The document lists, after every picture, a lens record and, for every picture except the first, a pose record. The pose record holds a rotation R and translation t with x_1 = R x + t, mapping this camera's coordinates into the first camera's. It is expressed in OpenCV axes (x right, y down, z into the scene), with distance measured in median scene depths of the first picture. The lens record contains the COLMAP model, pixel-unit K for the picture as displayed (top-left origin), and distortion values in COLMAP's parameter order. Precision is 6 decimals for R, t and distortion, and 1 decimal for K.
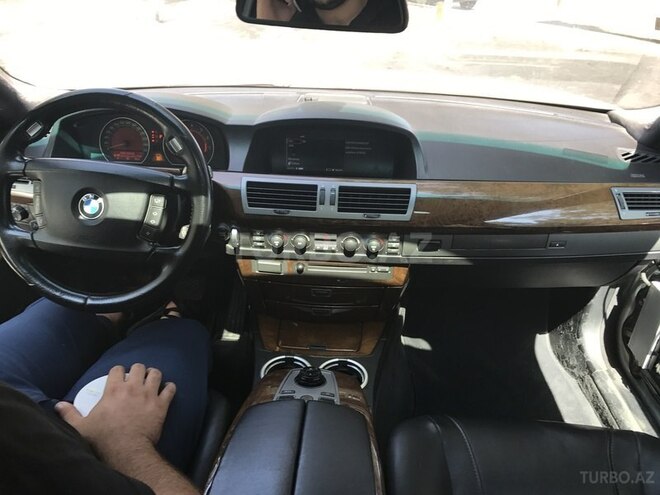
lens RADIAL K [[576.0, 0, 330.0], [0, 576.0, 247.5], [0, 0, 1]] dist [0.010133, -0.006806]
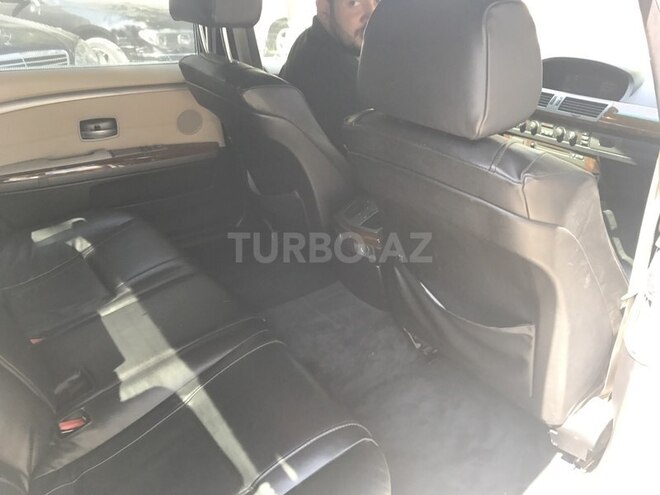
lens RADIAL K [[576.0, 0, 330.0], [0, 576.0, 247.5], [0, 0, 1]] dist [0.010133, -0.006806]
pose [[0.642559, 0.318527, -0.696892, 0.864911], [-0.380270, 0.922156, 0.070865, 0.429673], [0.665216, 0.219472, 0.713667, -0.541212]]
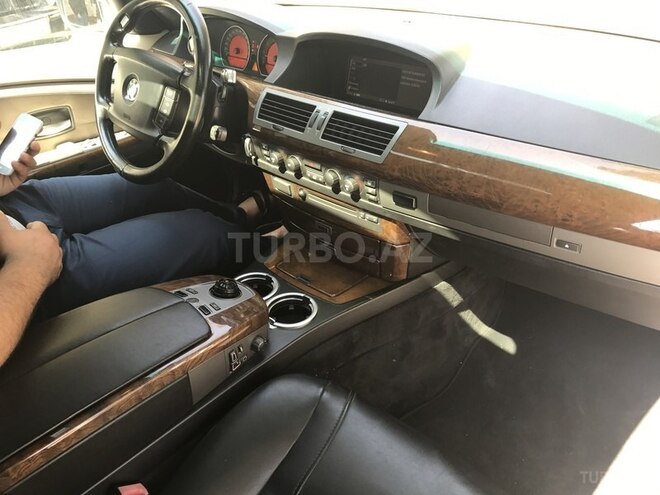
lens RADIAL K [[576.0, 0, 330.0], [0, 576.0, 247.5], [0, 0, 1]] dist [0.010133, -0.006806]
pose [[0.742015, 0.290382, -0.604228, 0.605046], [-0.250770, 0.956112, 0.151537, -0.037180], [0.621714, 0.039079, 0.782269, 0.298053]]
